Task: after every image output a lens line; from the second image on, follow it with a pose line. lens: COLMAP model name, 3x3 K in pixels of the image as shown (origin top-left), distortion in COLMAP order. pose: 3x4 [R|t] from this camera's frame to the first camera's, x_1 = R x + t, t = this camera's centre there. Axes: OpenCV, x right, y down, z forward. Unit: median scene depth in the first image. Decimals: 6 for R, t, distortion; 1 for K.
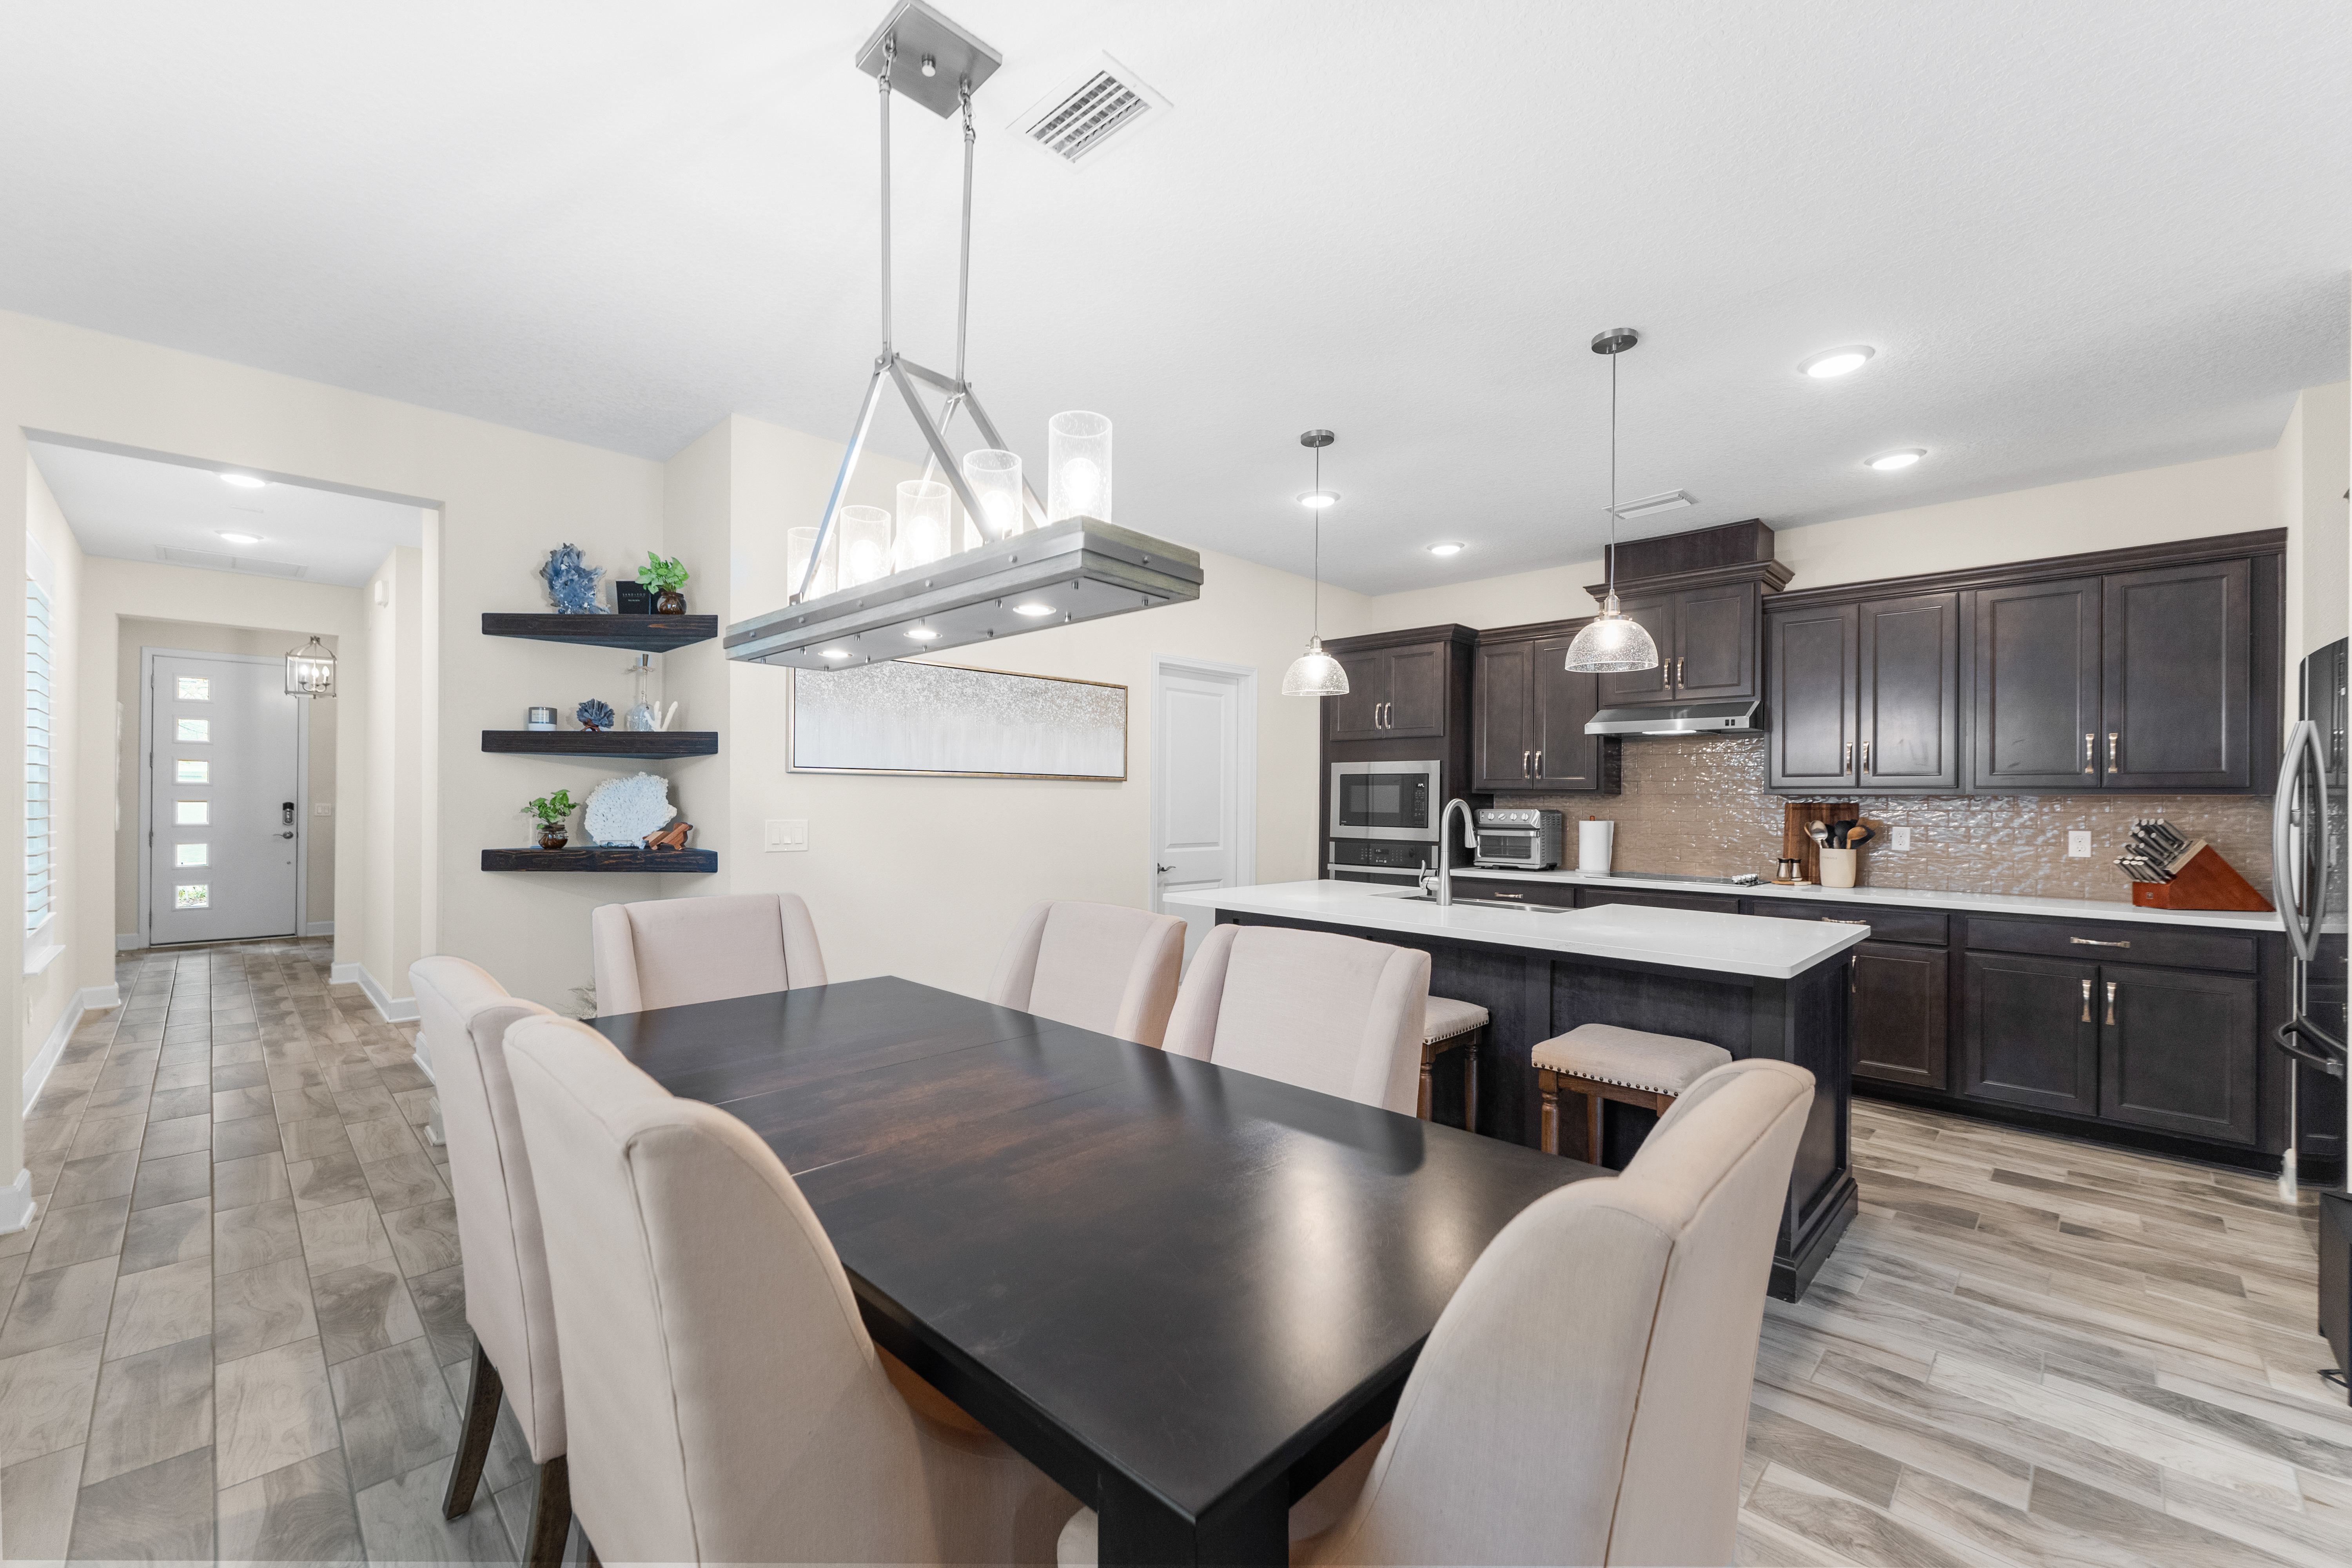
lens RADIAL K [[961.2, 0, 1160.0], [0, 961.2, 803.3], [0, 0, 1]] dist [0.006799, -0.000038]
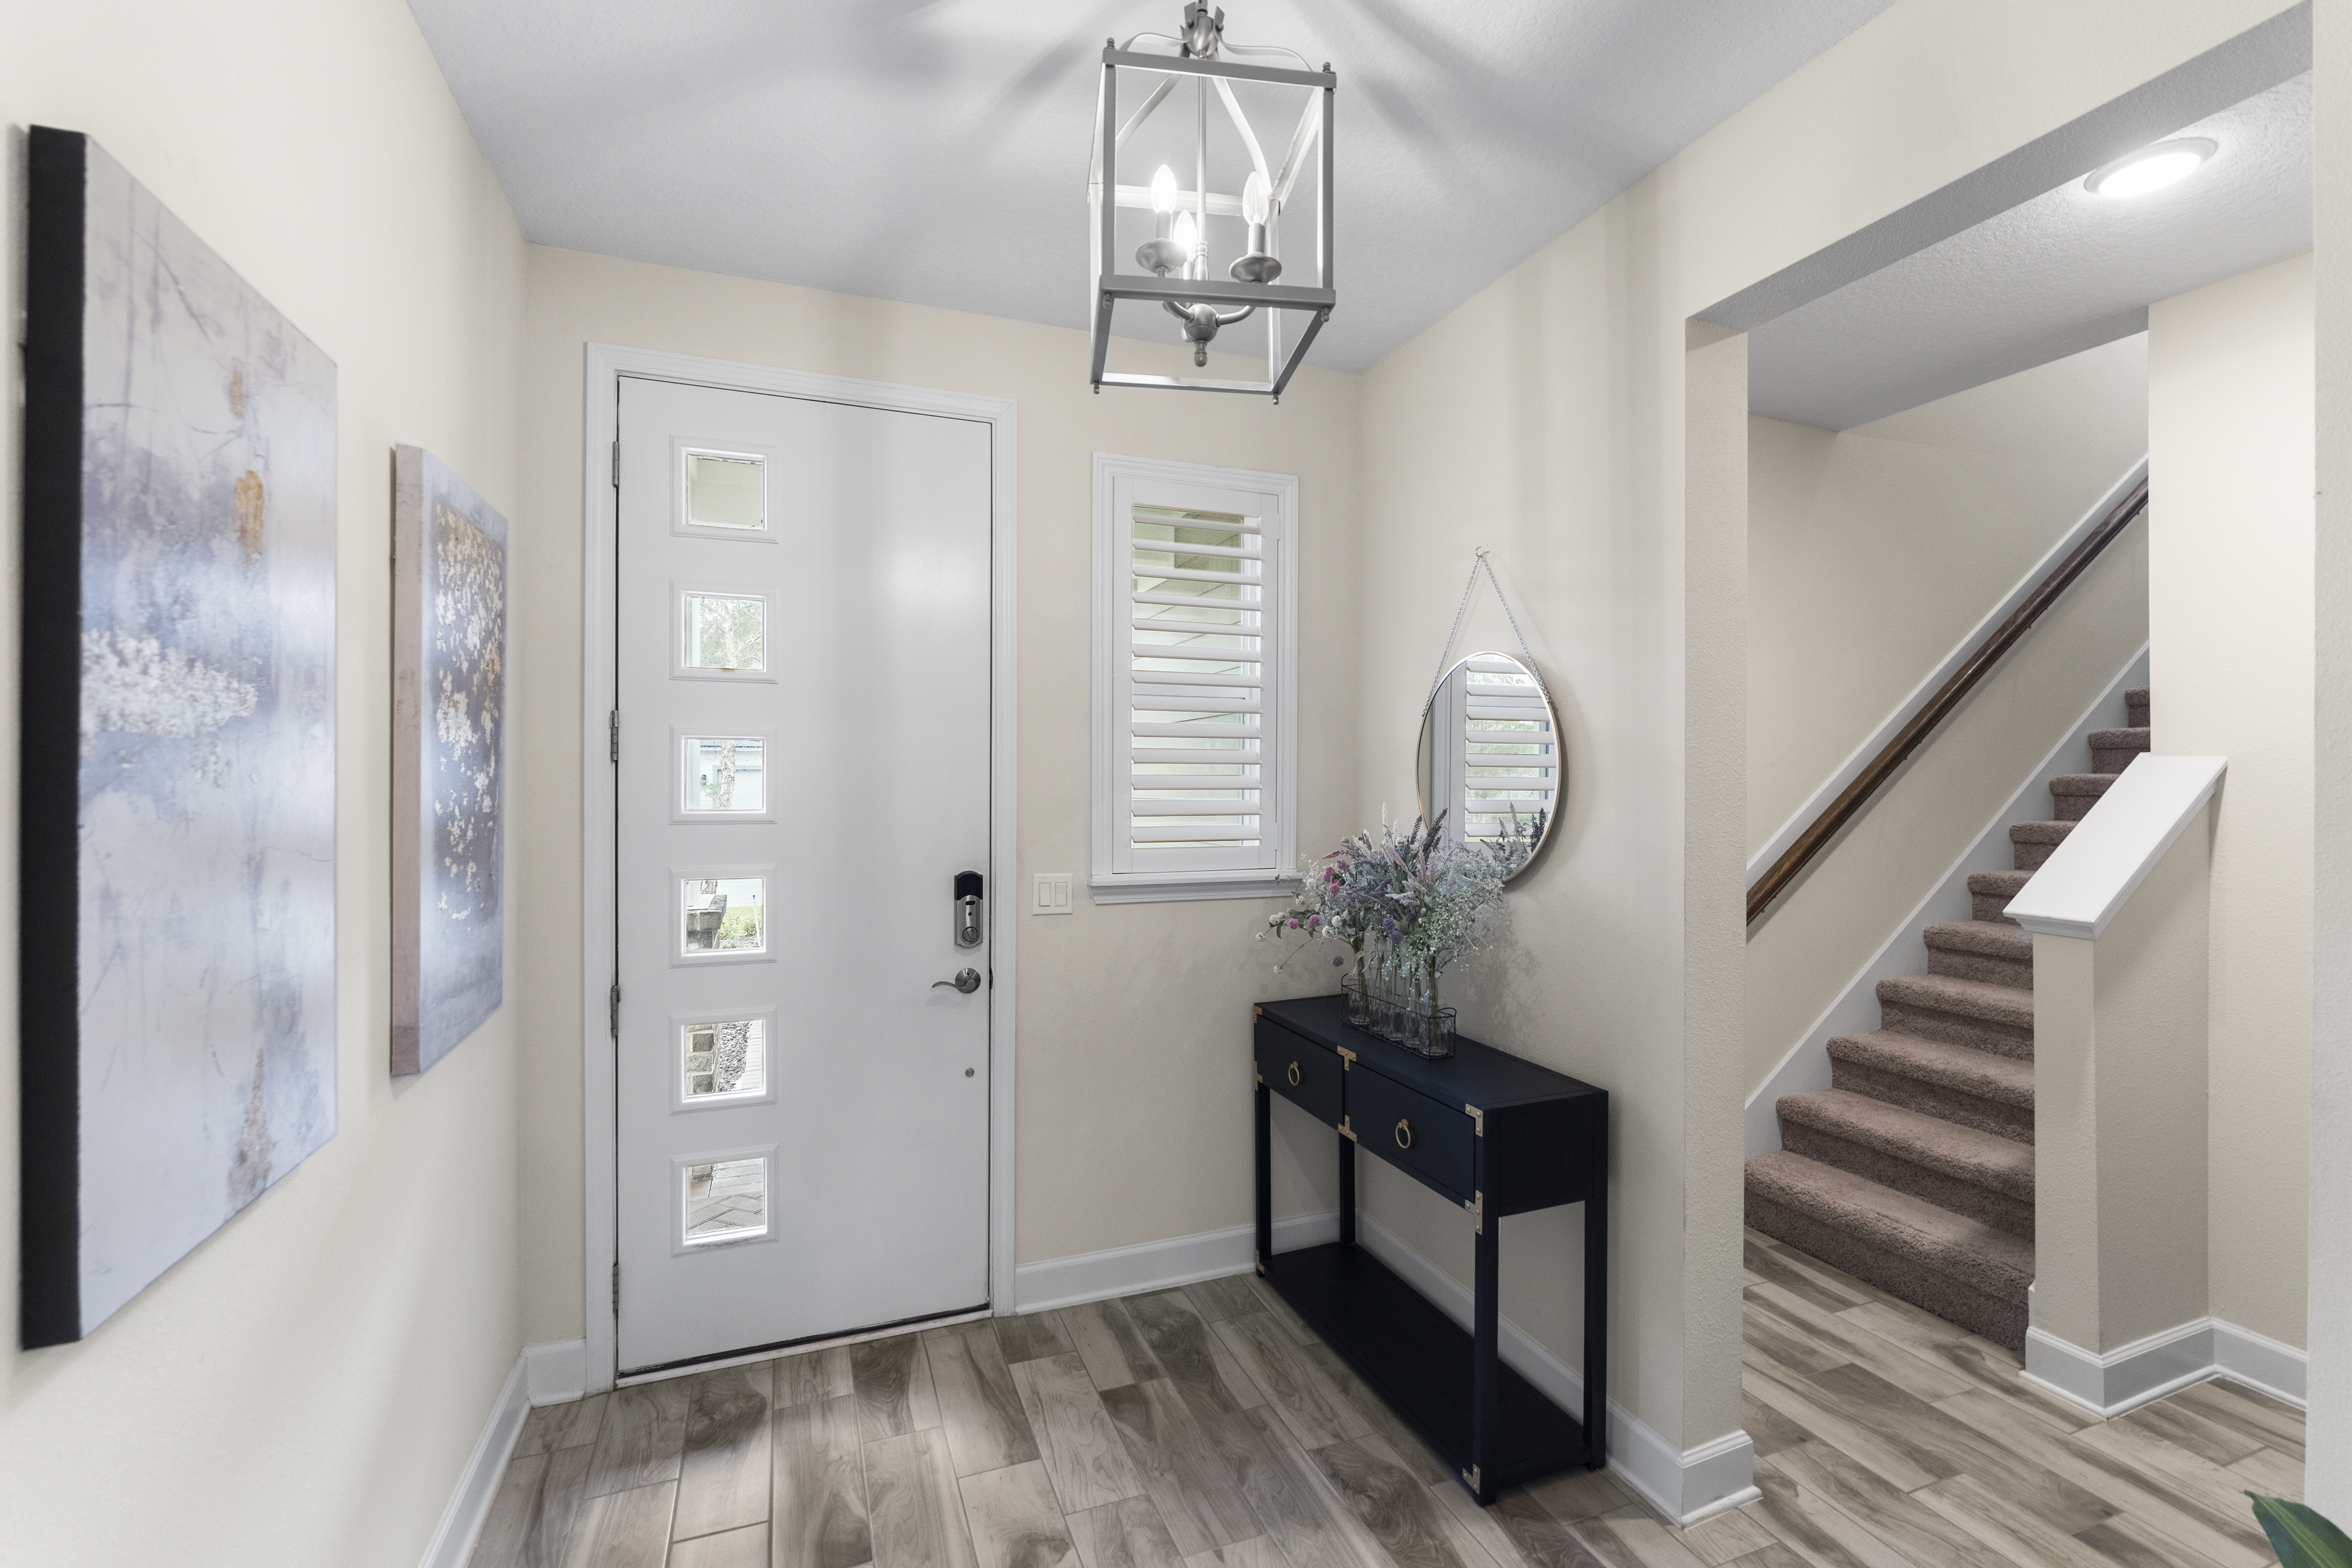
lens RADIAL K [[1010.1, 0, 1177.7], [0, 1010.1, 782.1], [0, 0, 1]] dist [0.003529, -0.000032]
pose [[0.913538, -0.007717, -0.406681, -0.714395], [0.006423, 0.999969, -0.004548, -0.027574], [0.406703, 0.001543, 0.913559, 0.739251]]
